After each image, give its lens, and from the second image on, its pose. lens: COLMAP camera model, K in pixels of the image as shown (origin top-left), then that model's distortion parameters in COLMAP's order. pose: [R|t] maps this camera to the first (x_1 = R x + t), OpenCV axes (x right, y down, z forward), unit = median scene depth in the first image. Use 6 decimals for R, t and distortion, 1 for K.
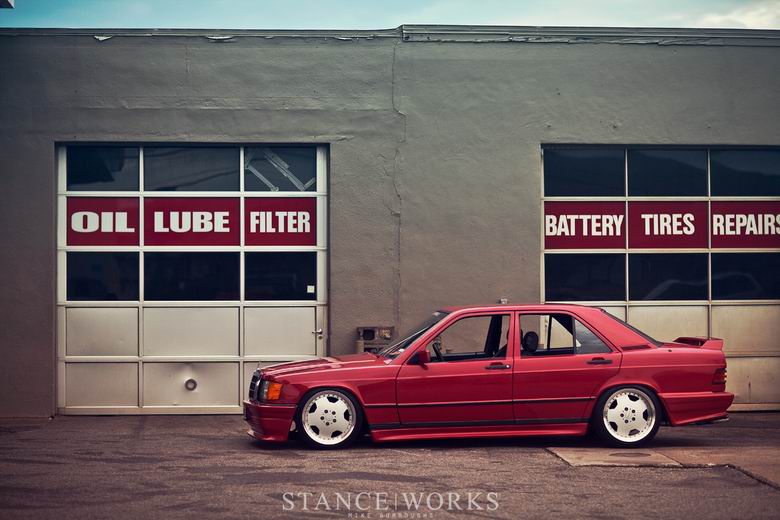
lens RADIAL K [[1822.7, 0, 390.0], [0, 1822.7, 260.0], [0, 0, 1]] dist [-0.098385, -0.201741]
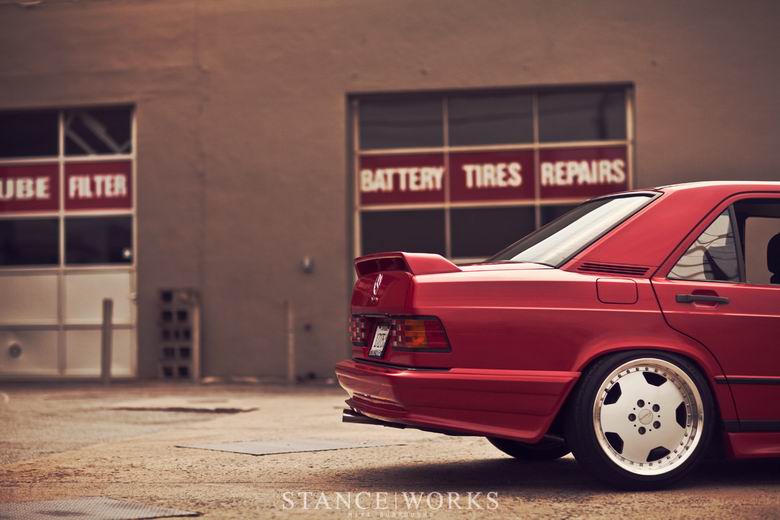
lens RADIAL K [[1822.7, 0, 390.0], [0, 1822.7, 260.0], [0, 0, 1]] dist [-0.098385, -0.201741]
pose [[0.957329, -0.022027, -0.288160, 0.376112], [0.016809, 0.999647, -0.020570, 0.042333], [0.288512, 0.014849, 0.957361, 0.100013]]
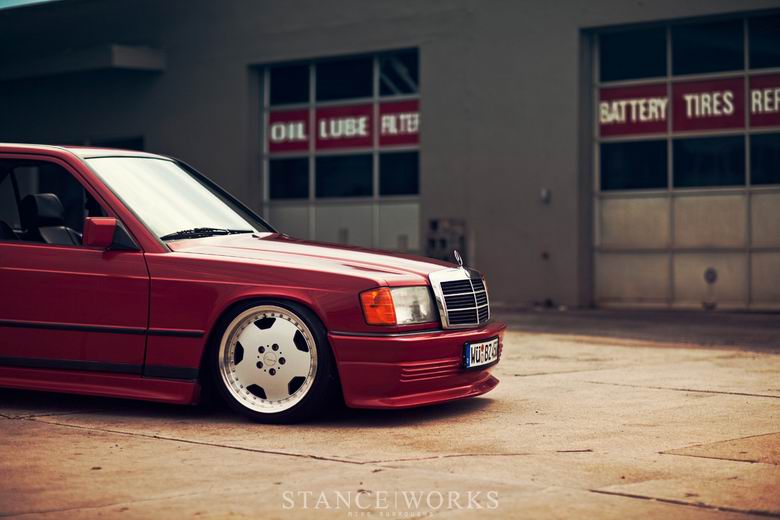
lens RADIAL K [[1822.7, 0, 390.0], [0, 1822.7, 260.0], [0, 0, 1]] dist [-0.098385, -0.201741]
pose [[0.660318, 0.003185, -0.750979, 0.745723], [0.013802, 0.999771, 0.016376, 0.042153], [0.750859, -0.021178, 0.660123, 0.281217]]
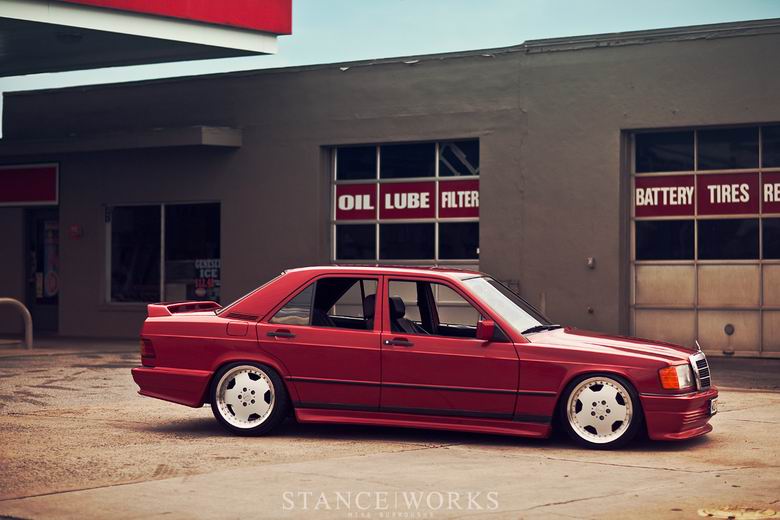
lens RADIAL K [[1877.3, 0, 390.0], [0, 1877.3, 260.0], [0, 0, 1]] dist [-0.086800, -0.233143]
pose [[0.719135, -0.000352, -0.694871, 0.836874], [0.008347, 0.999932, 0.008132, 0.011226], [0.694821, -0.011648, 0.719089, -0.000938]]
